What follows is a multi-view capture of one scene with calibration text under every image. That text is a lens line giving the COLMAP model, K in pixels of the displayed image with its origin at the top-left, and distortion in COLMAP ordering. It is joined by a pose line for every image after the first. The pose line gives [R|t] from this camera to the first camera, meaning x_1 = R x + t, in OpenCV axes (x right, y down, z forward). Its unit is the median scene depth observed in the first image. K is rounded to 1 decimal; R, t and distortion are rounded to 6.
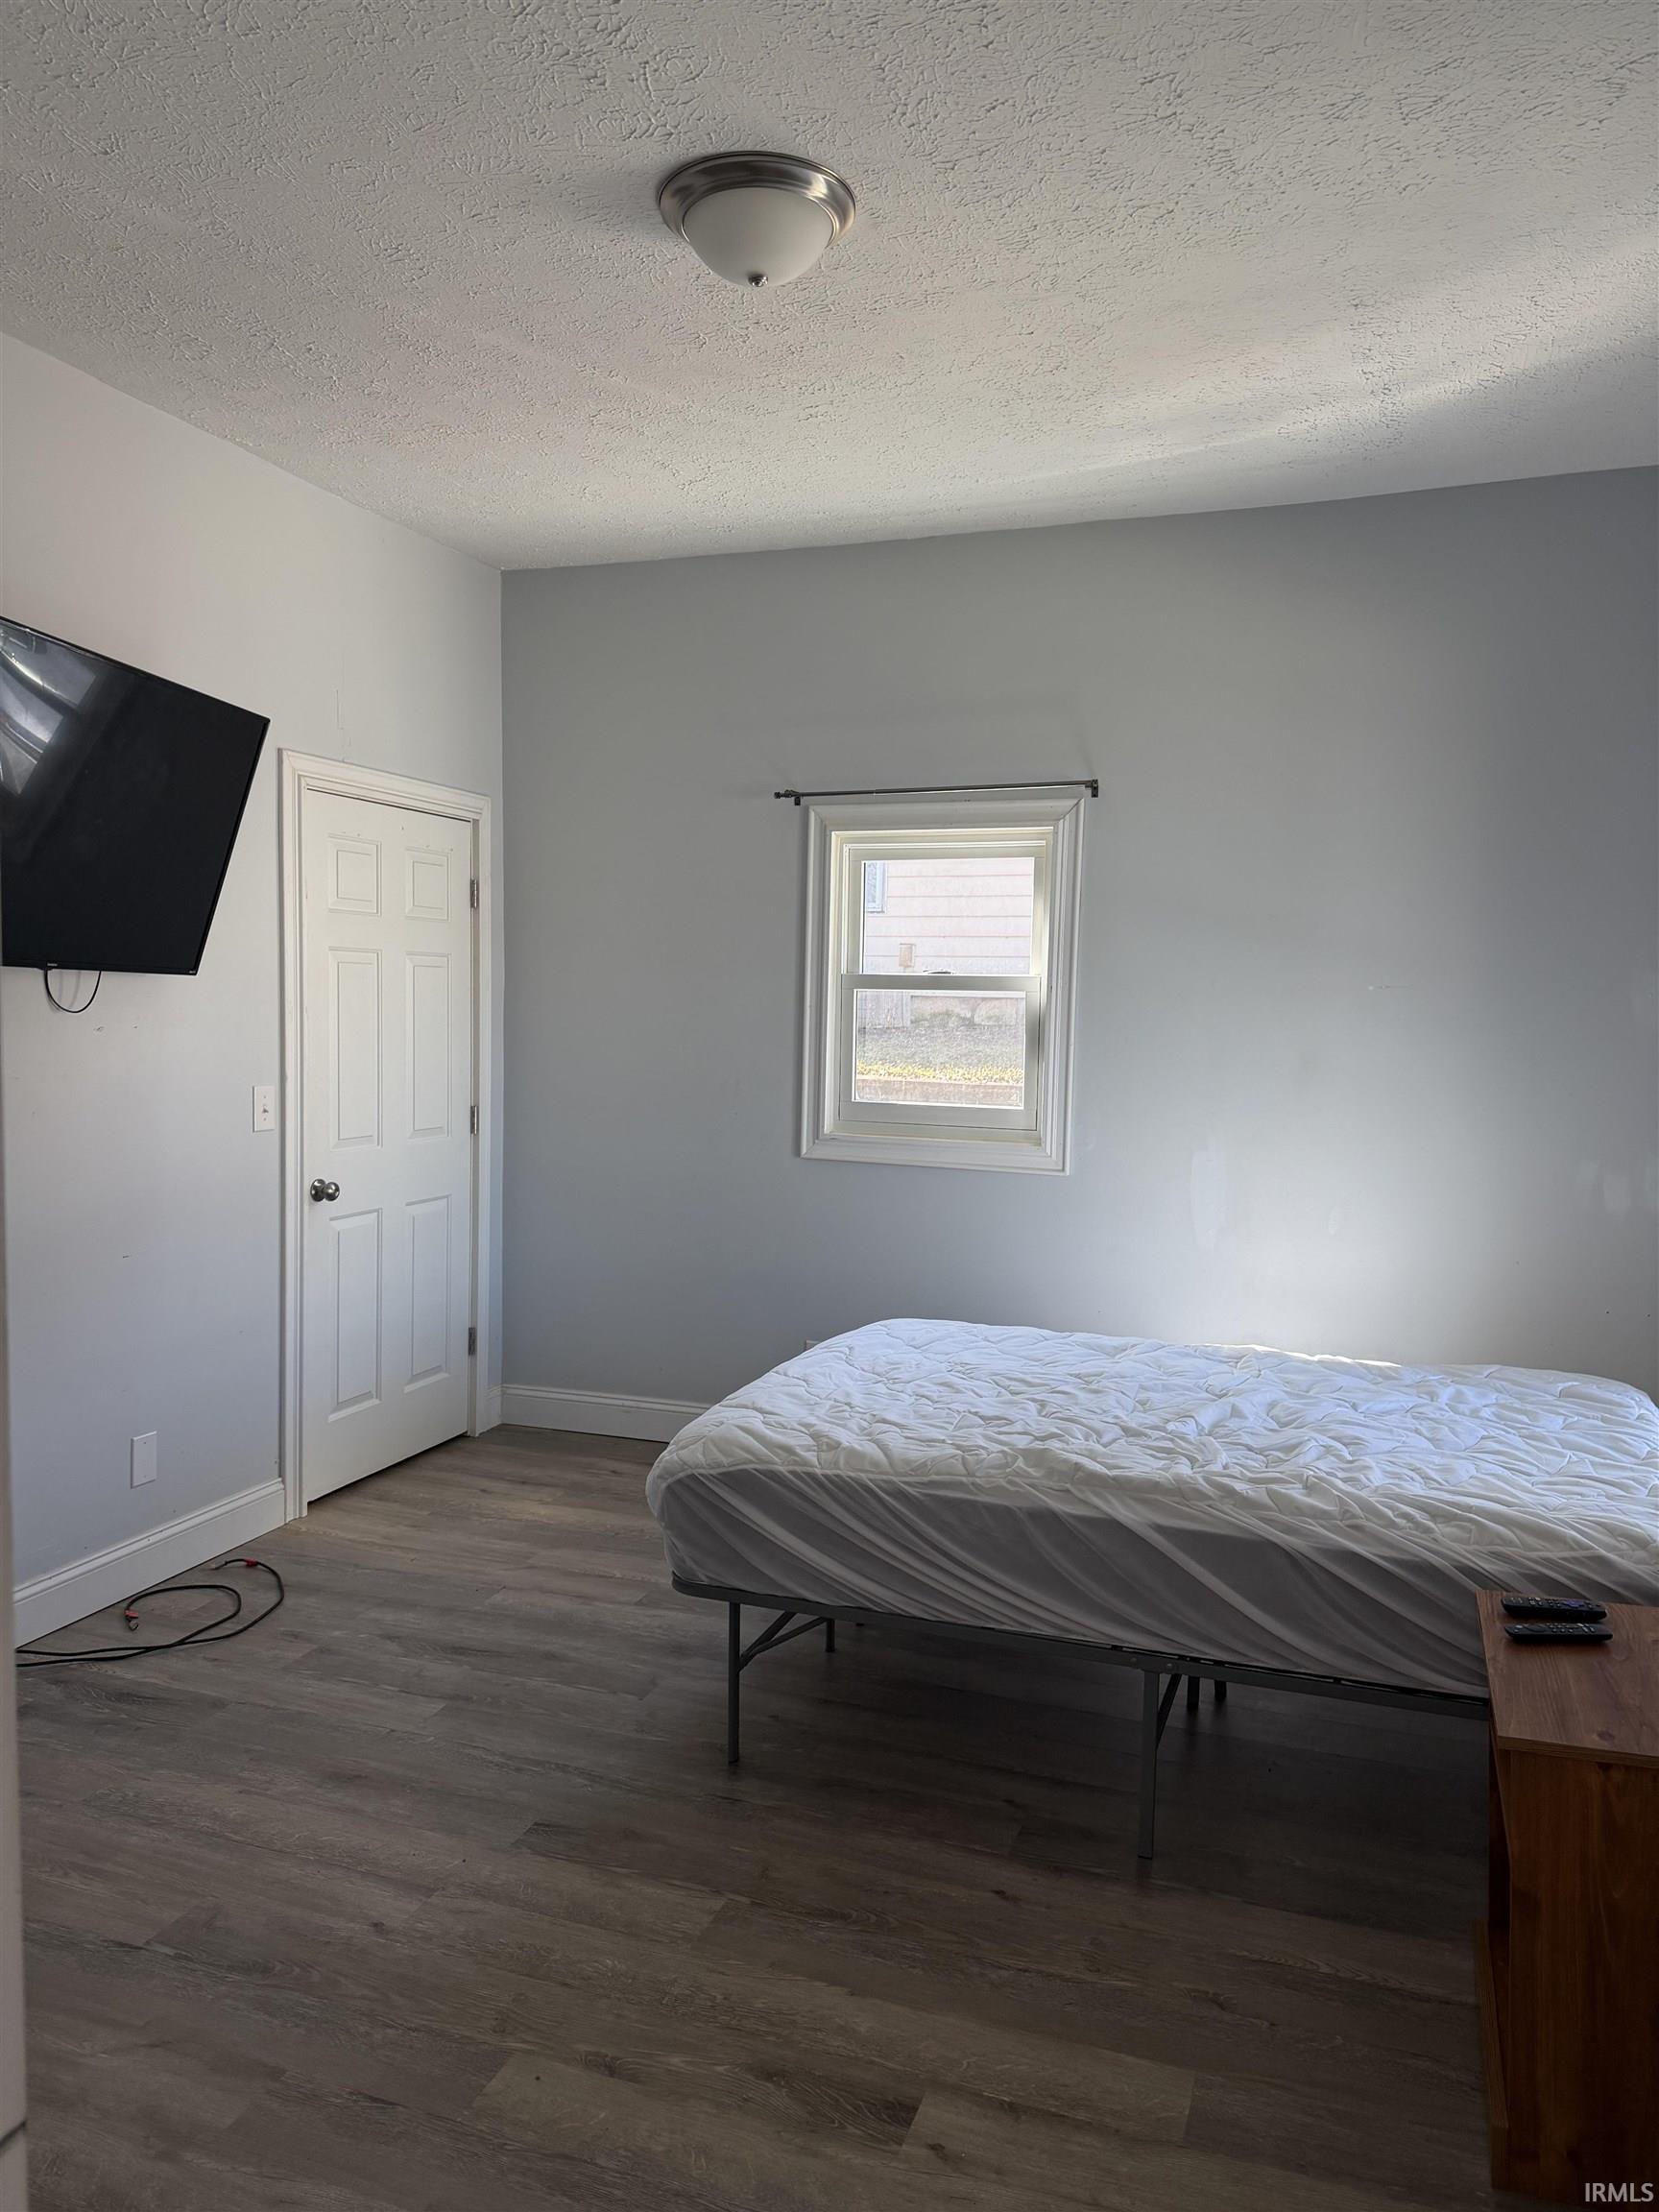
lens RADIAL K [[1573.0, 0, 825.2], [0, 1573.0, 1108.6], [0, 0, 1]] dist [0.054813, -0.075394]
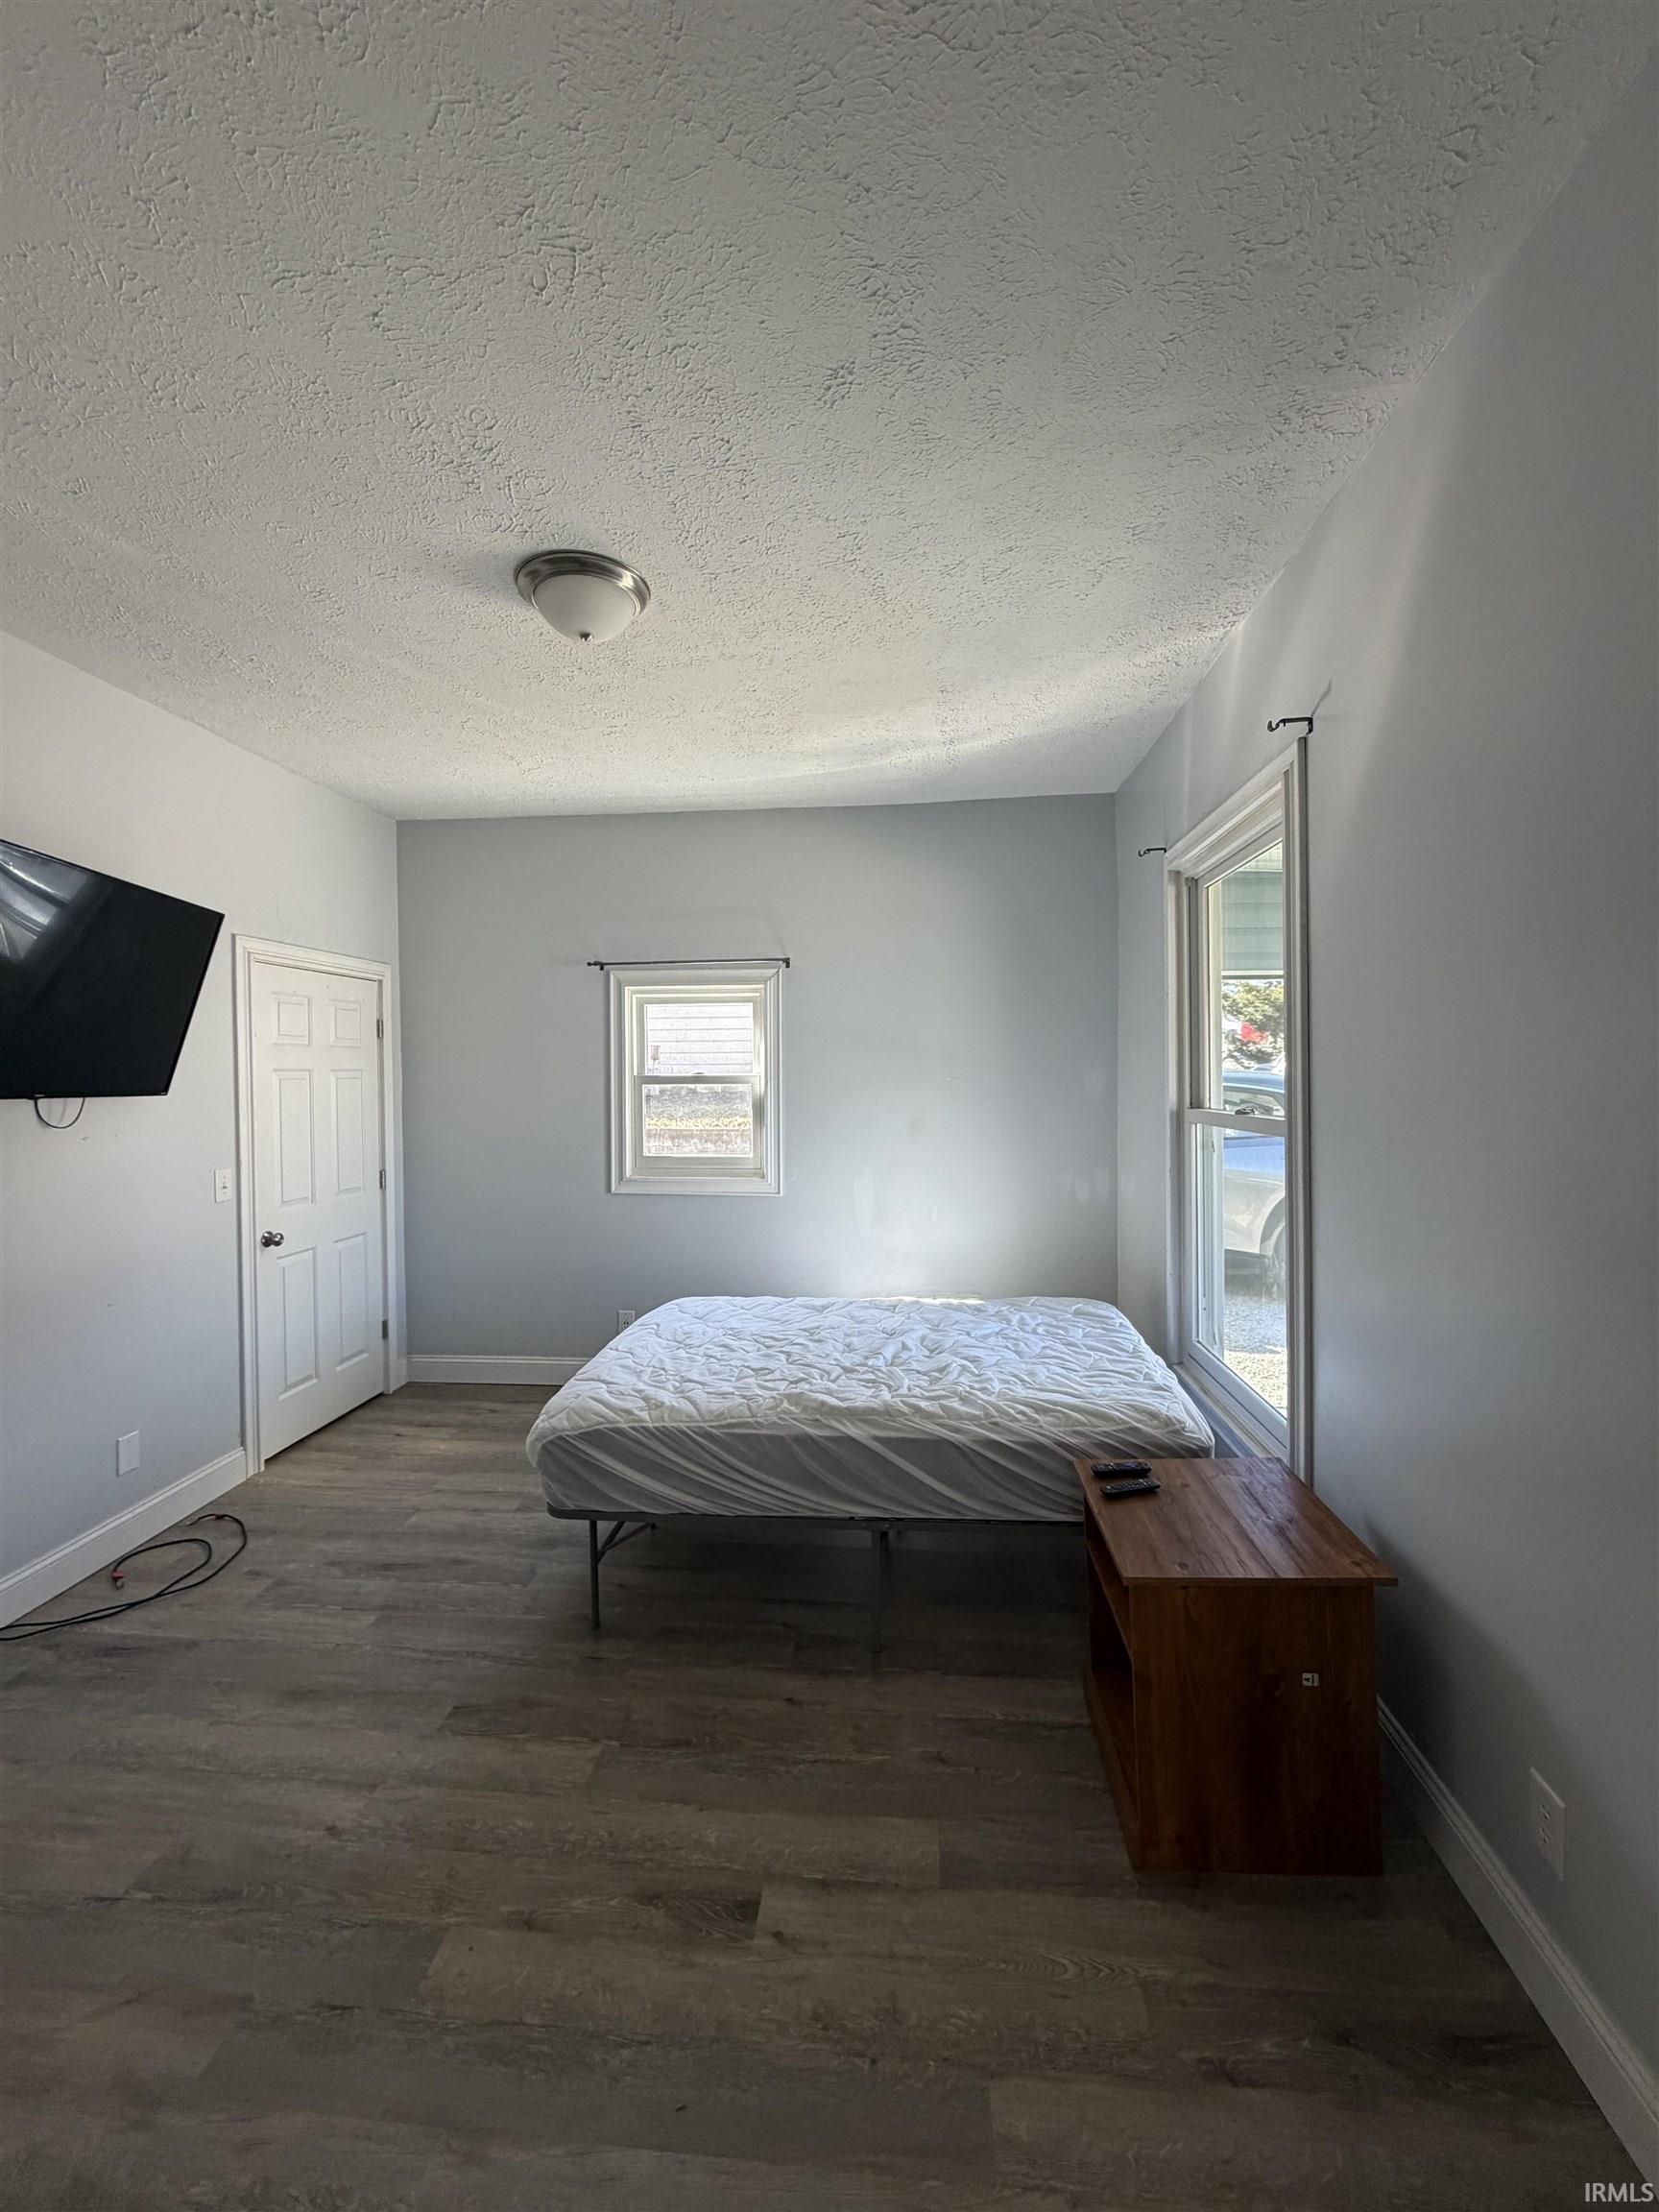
lens RADIAL K [[879.1, 0, 833.4], [0, 879.1, 1090.3], [0, 0, 1]] dist [-0.005355, -0.000287]
pose [[0.964987, -0.031647, 0.260383, -0.041751], [0.043694, 0.998219, -0.040610, -0.041520], [-0.258634, 0.050566, 0.964651, 0.138086]]
